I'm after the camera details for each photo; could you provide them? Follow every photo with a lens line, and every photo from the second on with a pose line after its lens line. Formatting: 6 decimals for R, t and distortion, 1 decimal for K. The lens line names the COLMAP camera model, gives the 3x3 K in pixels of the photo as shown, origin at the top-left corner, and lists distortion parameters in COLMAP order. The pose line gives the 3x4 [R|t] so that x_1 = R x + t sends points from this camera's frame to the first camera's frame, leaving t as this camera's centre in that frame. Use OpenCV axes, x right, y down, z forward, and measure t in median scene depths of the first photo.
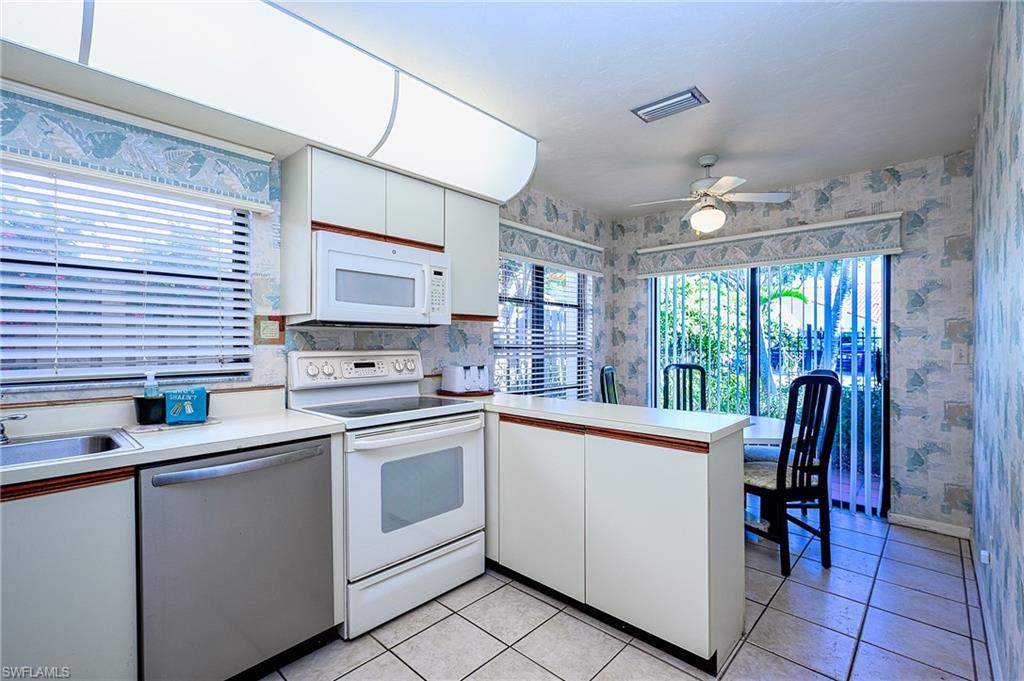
lens RADIAL K [[465.4, 0, 507.3], [0, 465.4, 343.3], [0, 0, 1]] dist [-0.000555, 0.000141]
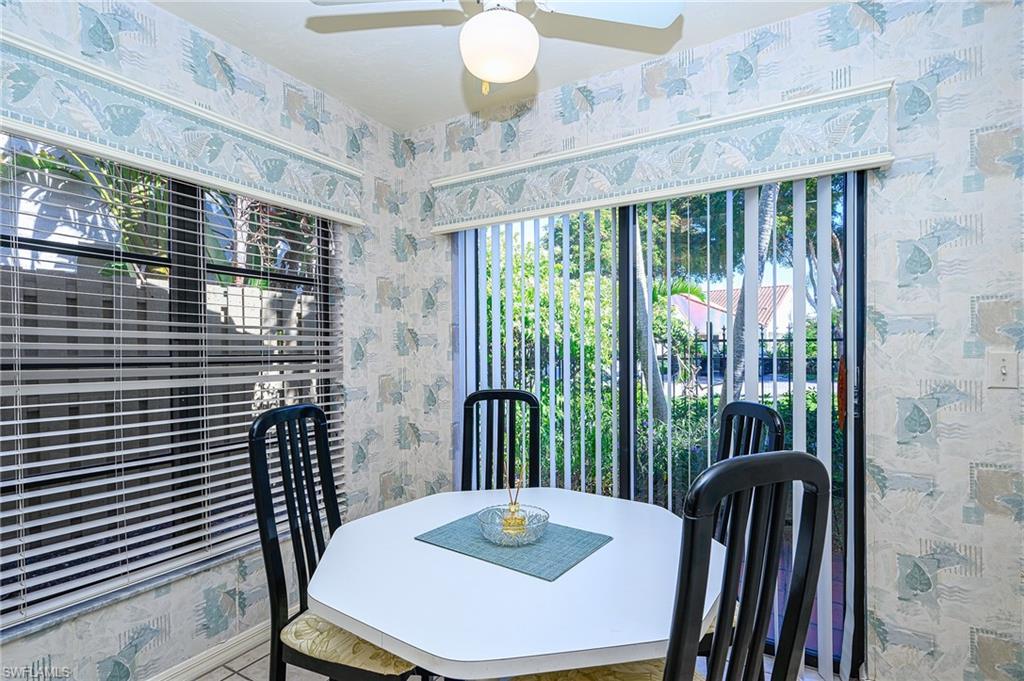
lens RADIAL K [[481.0, 0, 508.0], [0, 481.0, 354.0], [0, 0, 1]] dist [-0.000181, 0.000397]
pose [[0.981720, -0.009797, 0.190076, 0.322743], [0.008654, 0.999939, 0.006843, 0.000350], [-0.190132, -0.005073, 0.981745, 0.531299]]
